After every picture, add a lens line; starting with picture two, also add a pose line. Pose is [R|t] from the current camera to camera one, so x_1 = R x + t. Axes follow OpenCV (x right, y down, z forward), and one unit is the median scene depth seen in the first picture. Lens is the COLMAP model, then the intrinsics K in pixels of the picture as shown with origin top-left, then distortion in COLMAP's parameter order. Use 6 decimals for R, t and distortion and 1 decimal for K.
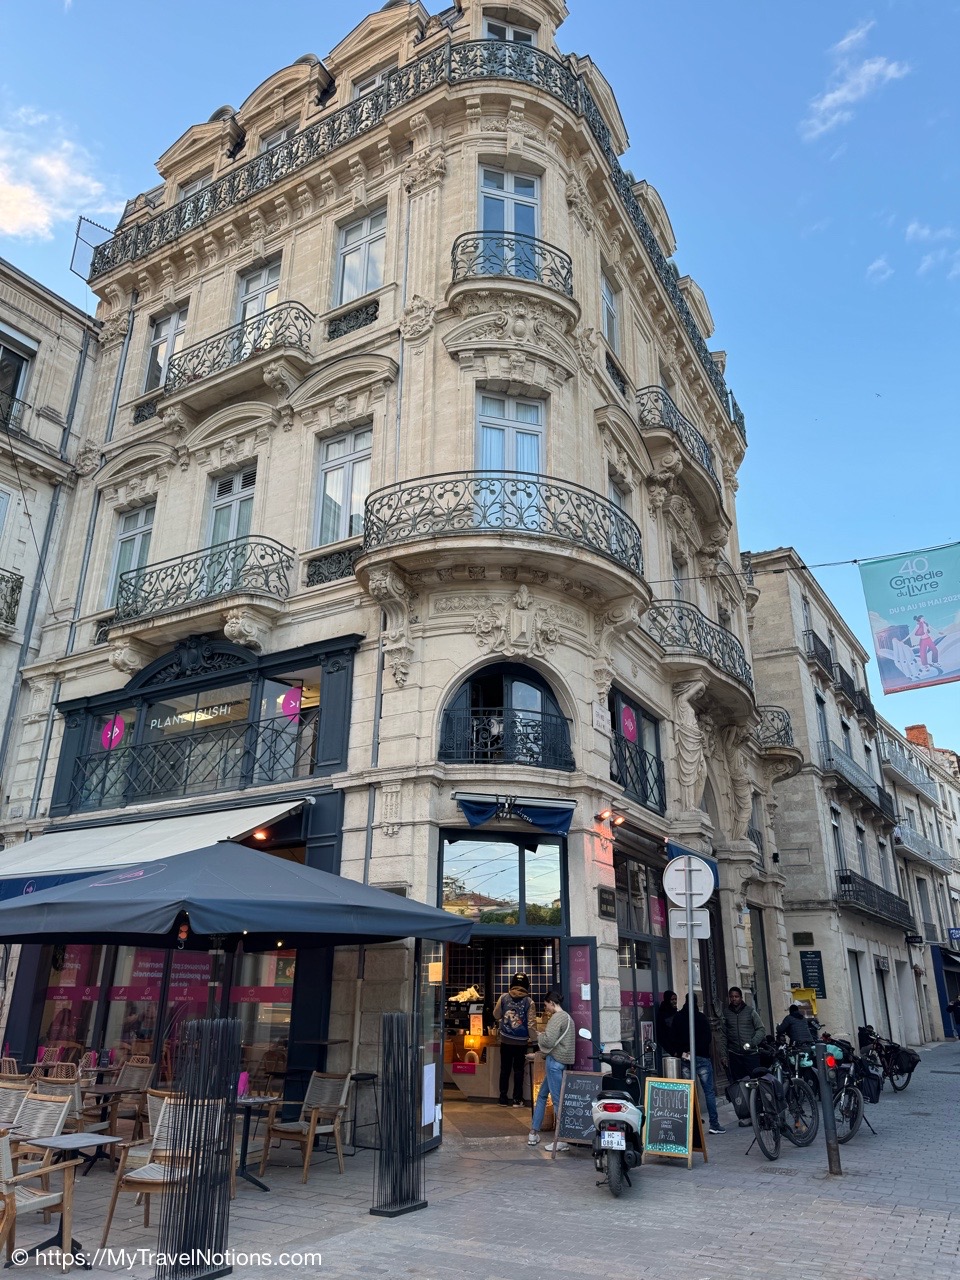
lens RADIAL K [[890.5, 0, 480.0], [0, 890.5, 640.0], [0, 0, 1]] dist [0.193303, -0.363179]
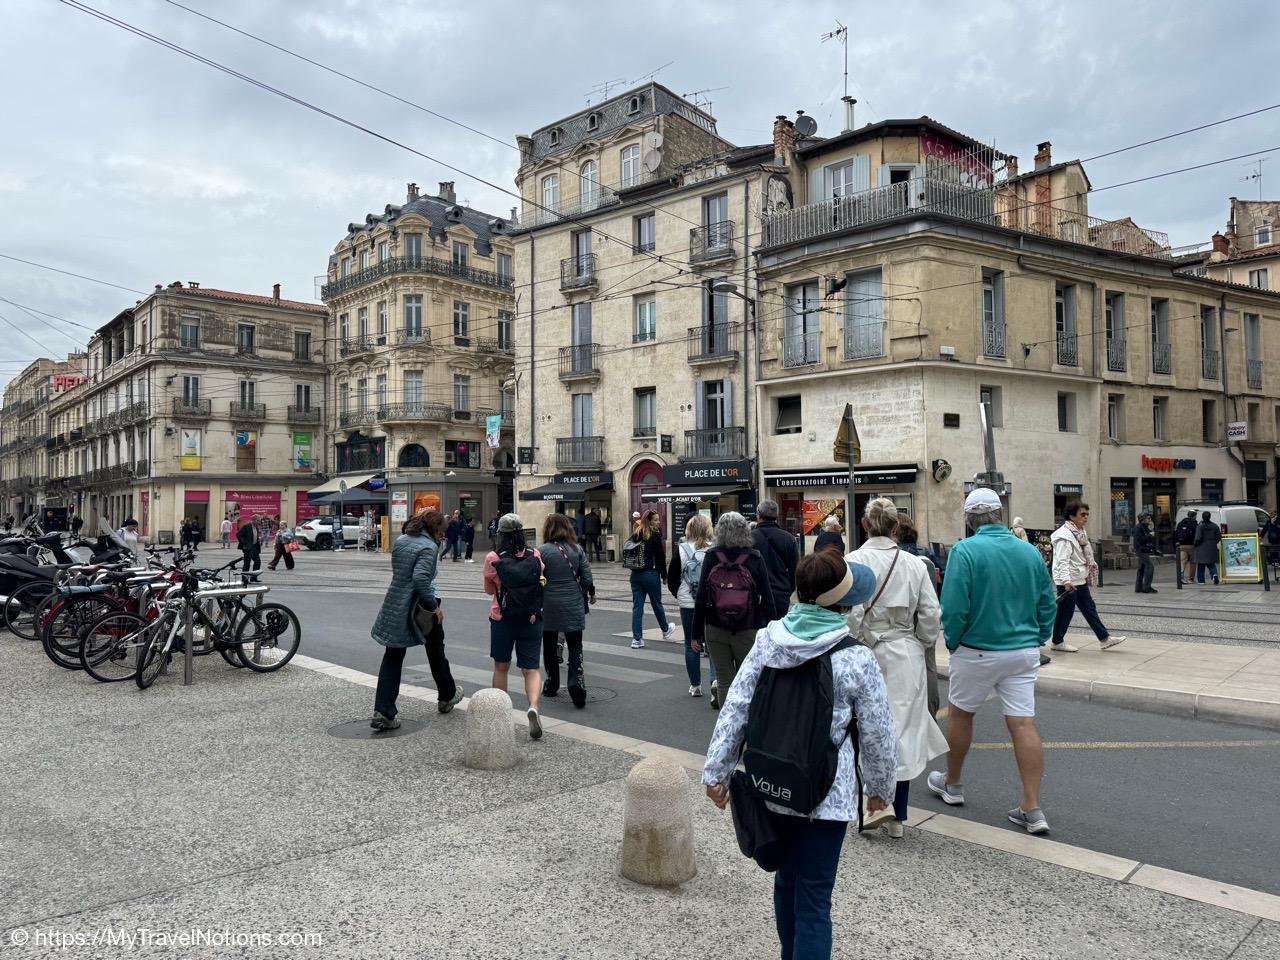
lens RADIAL K [[890.5, 0, 640.0], [0, 890.5, 480.0], [0, 0, 1]] dist [0.193303, -0.363179]
pose [[0.966159, -0.025916, -0.256643, 2.009980], [0.110991, 0.939893, 0.322926, -0.998963], [0.232848, -0.340483, 0.910963, -2.558495]]
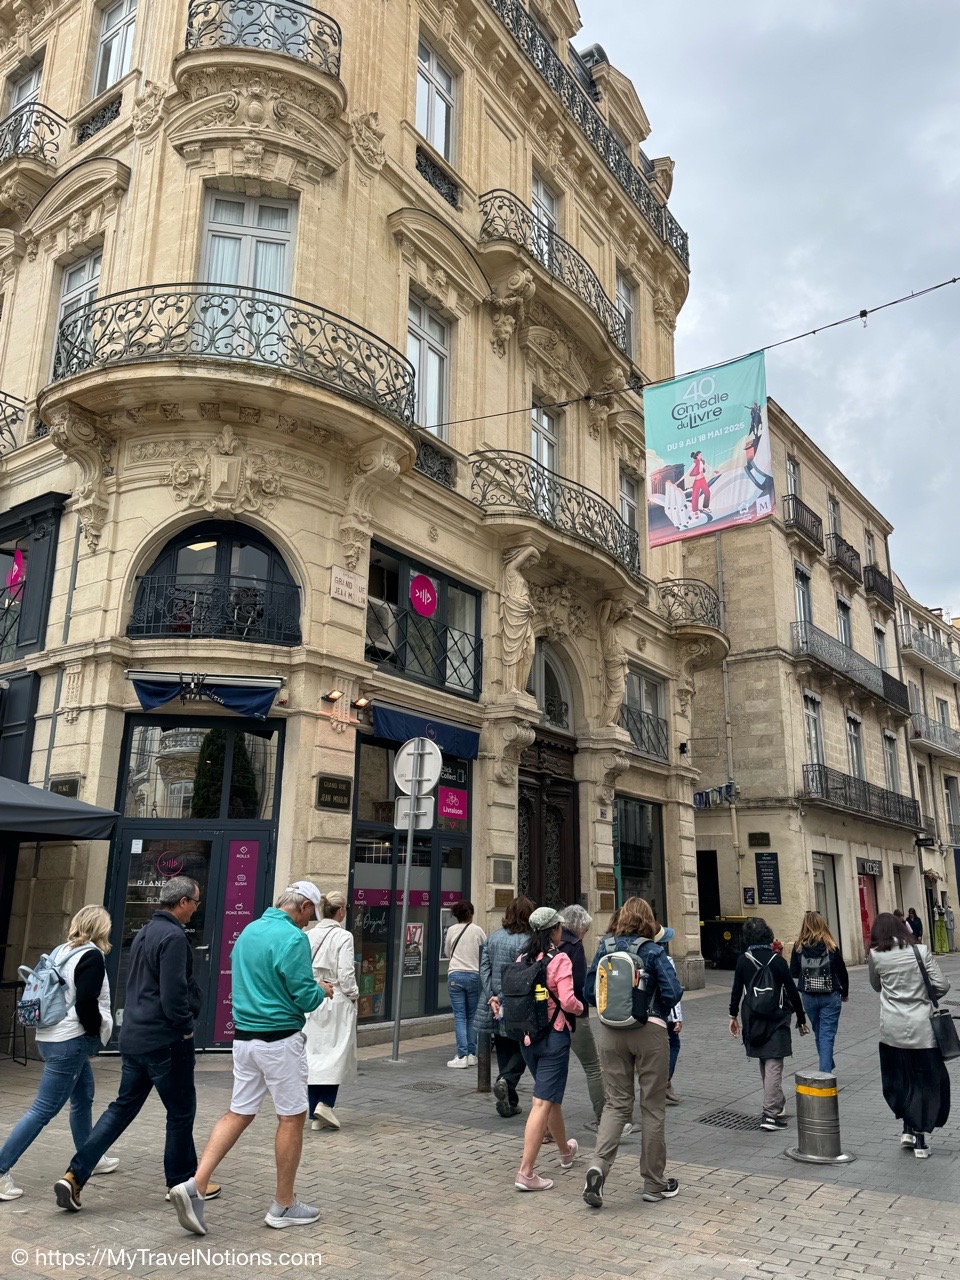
lens RADIAL K [[979.4, 0, 480.0], [0, 979.4, 640.0], [0, 0, 1]] dist [0.129397, -0.229396]
pose [[0.997506, -0.019901, -0.067717, 0.294675], [0.027144, 0.993804, 0.107779, 0.037863], [0.065152, -0.109348, 0.991866, 0.068670]]
